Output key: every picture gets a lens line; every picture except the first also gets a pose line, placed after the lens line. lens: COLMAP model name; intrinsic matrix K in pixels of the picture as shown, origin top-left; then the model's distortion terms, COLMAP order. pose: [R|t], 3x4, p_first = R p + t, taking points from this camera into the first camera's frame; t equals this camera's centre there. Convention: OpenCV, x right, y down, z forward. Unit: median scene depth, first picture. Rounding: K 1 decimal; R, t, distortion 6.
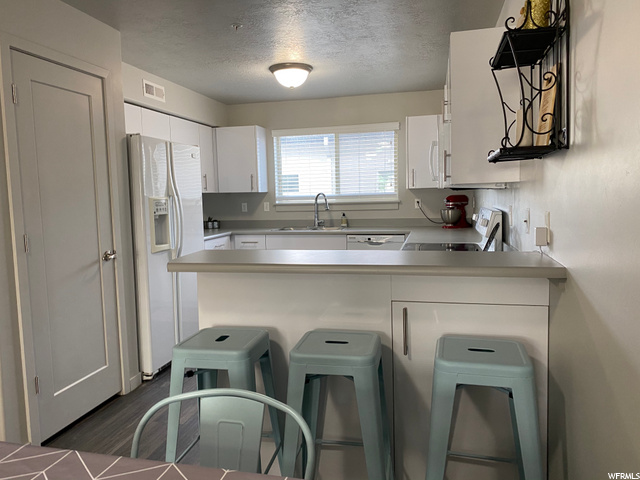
lens RADIAL K [[480.5, 0, 318.2], [0, 480.5, 237.3], [0, 0, 1]] dist [0.032339, -0.008572]
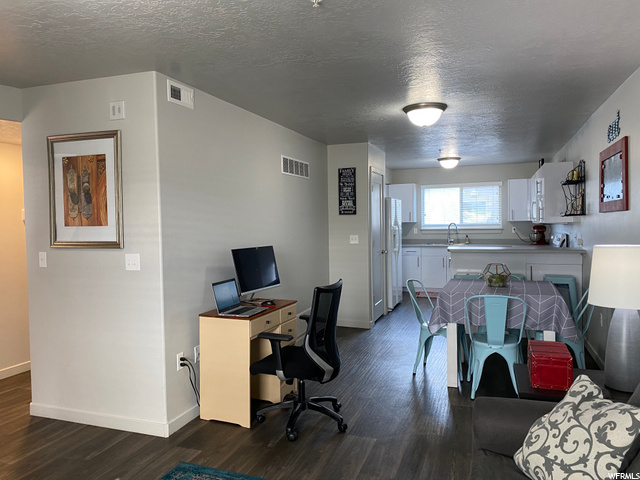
lens RADIAL K [[480.5, 0, 318.2], [0, 480.5, 237.3], [0, 0, 1]] dist [0.032339, -0.008572]
pose [[0.993113, 0.013240, -0.116408, -0.277582], [-0.018968, 0.998656, -0.048234, 0.050110], [0.115613, 0.050109, 0.992030, -0.753318]]
